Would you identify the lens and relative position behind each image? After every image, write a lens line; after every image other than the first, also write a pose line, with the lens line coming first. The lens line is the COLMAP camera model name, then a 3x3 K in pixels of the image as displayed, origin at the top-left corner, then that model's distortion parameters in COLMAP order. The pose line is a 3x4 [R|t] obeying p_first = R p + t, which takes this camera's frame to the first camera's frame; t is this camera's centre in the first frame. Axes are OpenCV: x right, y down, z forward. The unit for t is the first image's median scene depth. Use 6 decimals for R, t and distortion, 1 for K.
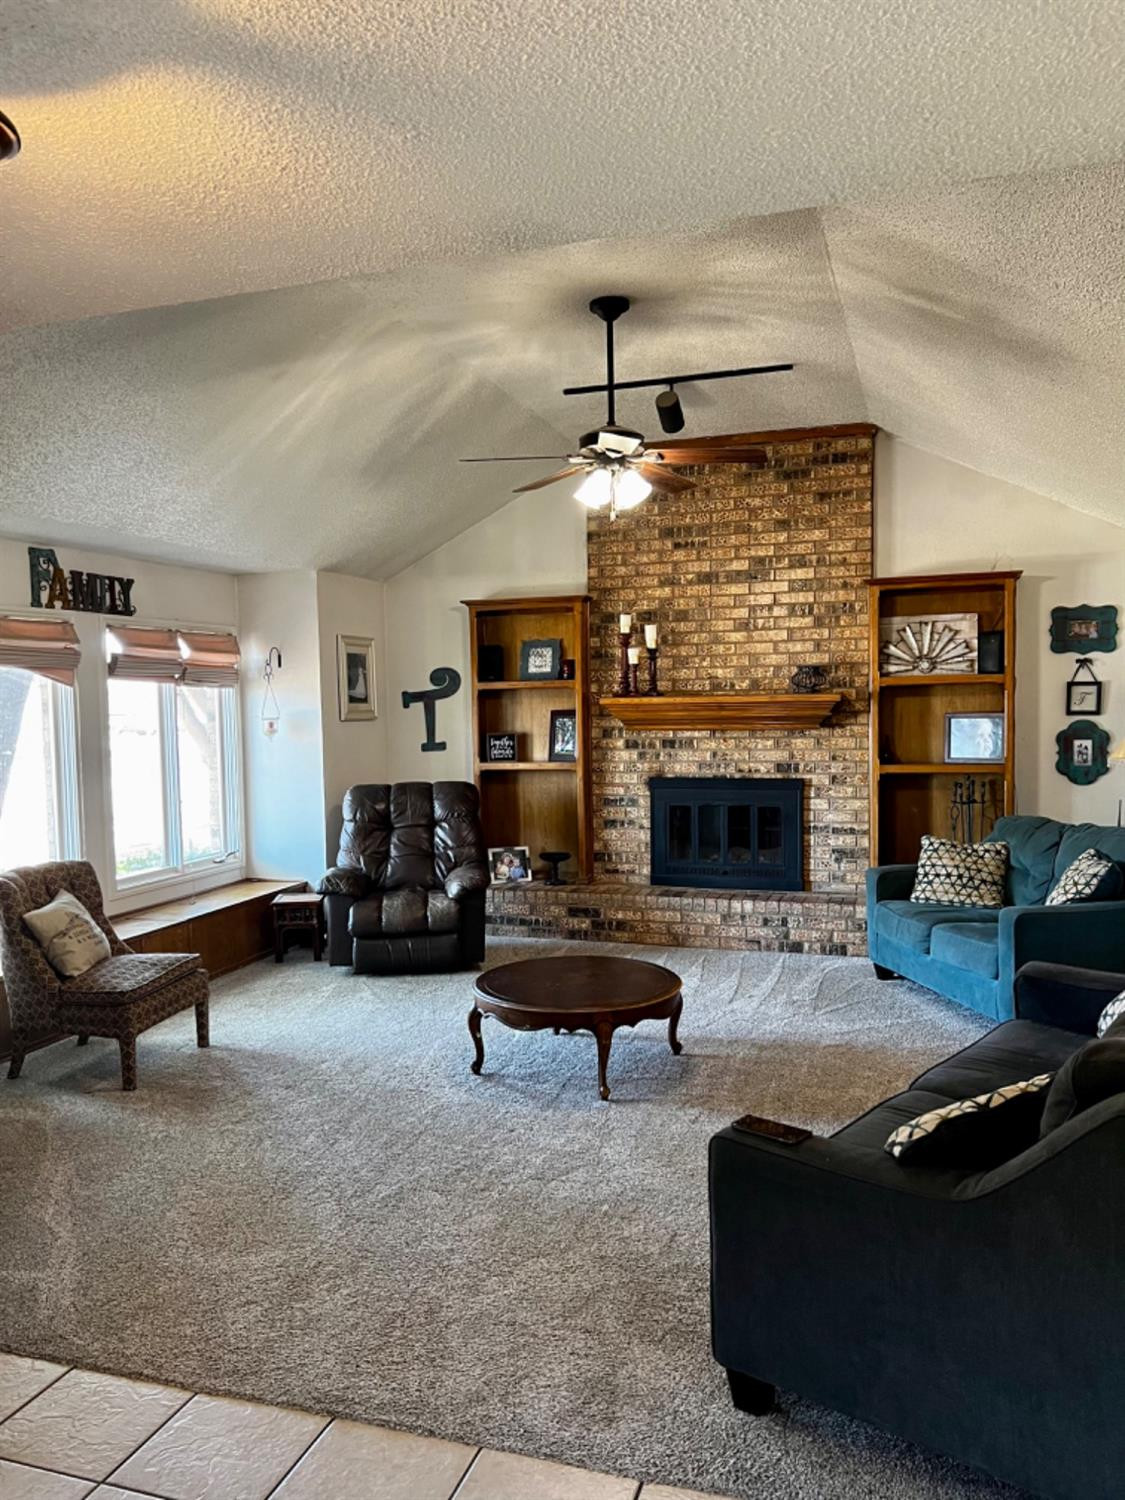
lens RADIAL K [[1144.2, 0, 555.8], [0, 1144.2, 757.6], [0, 0, 1]] dist [0.013915, -0.009885]
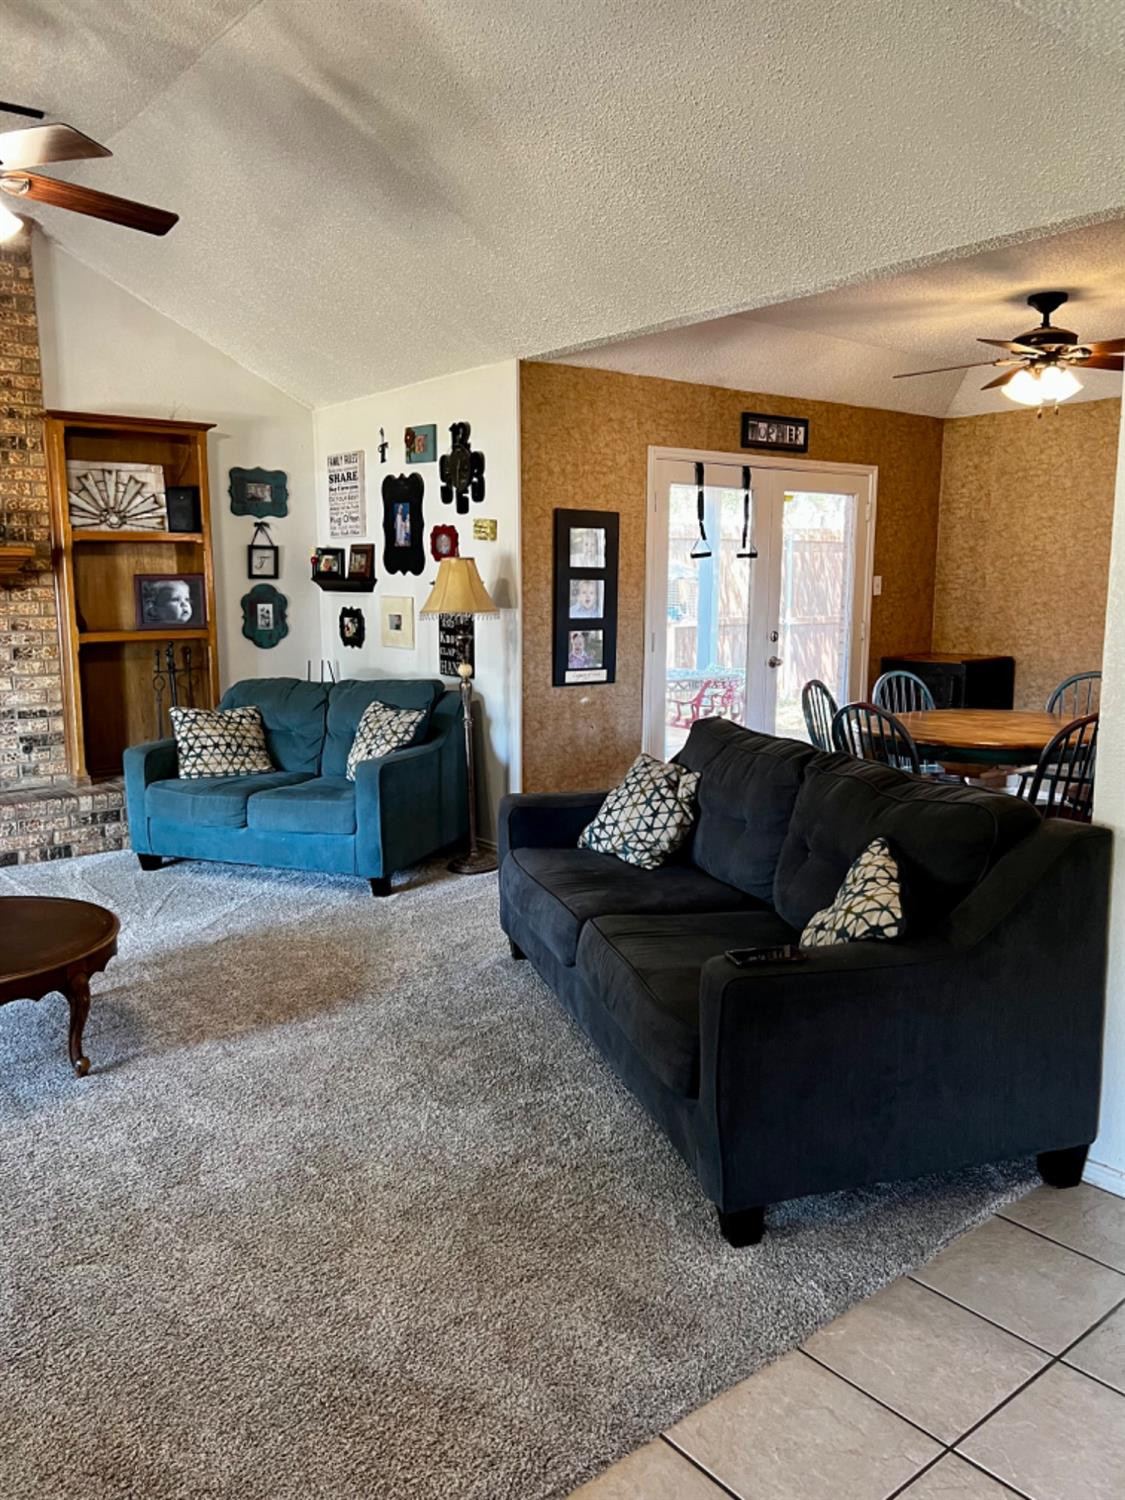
lens RADIAL K [[1144.2, 0, 551.5], [0, 1144.2, 749.2], [0, 0, 1]] dist [0.013915, -0.009885]
pose [[0.533912, -0.105602, 0.838920, -0.267895], [0.033764, 0.994042, 0.103640, 0.016059], [-0.844866, -0.027009, 0.534296, 0.241259]]
